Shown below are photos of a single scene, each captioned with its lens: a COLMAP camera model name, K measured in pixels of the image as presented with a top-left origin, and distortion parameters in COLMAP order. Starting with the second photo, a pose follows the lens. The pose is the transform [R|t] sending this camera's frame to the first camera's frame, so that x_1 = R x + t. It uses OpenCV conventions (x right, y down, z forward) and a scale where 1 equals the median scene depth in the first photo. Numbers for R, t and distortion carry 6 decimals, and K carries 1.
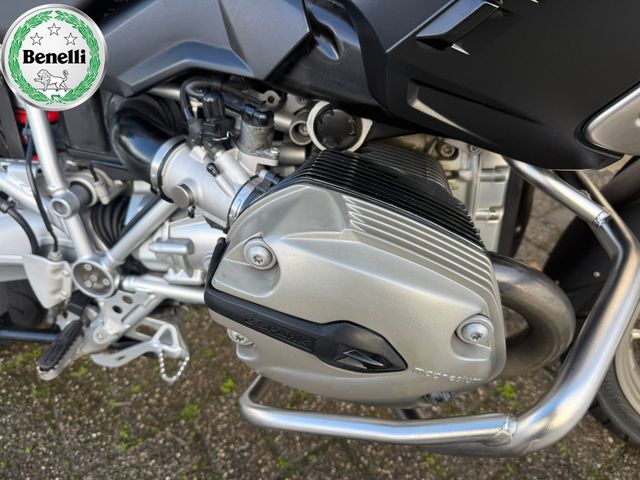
lens RADIAL K [[442.0, 0, 320.0], [0, 442.0, 240.0], [0, 0, 1]] dist [0.003506, -0.016161]
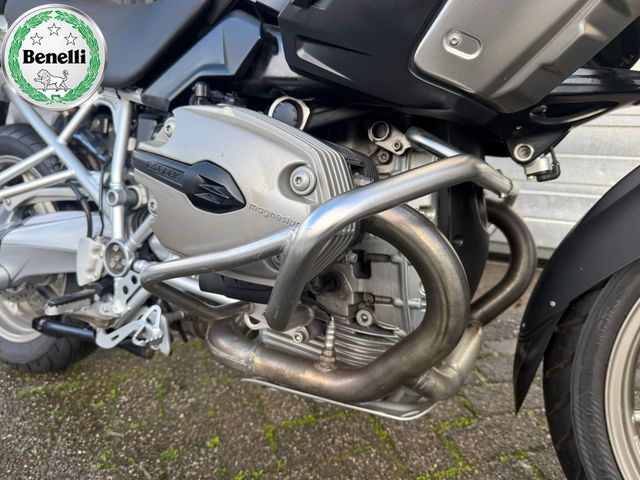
lens RADIAL K [[438.6, 0, 320.0], [0, 438.6, 240.0], [0, 0, 1]] dist [-0.017280, 0.002584]
pose [[0.957703, 0.092491, -0.272489, 0.370297], [-0.200296, 0.894152, -0.400468, 0.412244], [0.206607, 0.438107, 0.874858, 0.002367]]
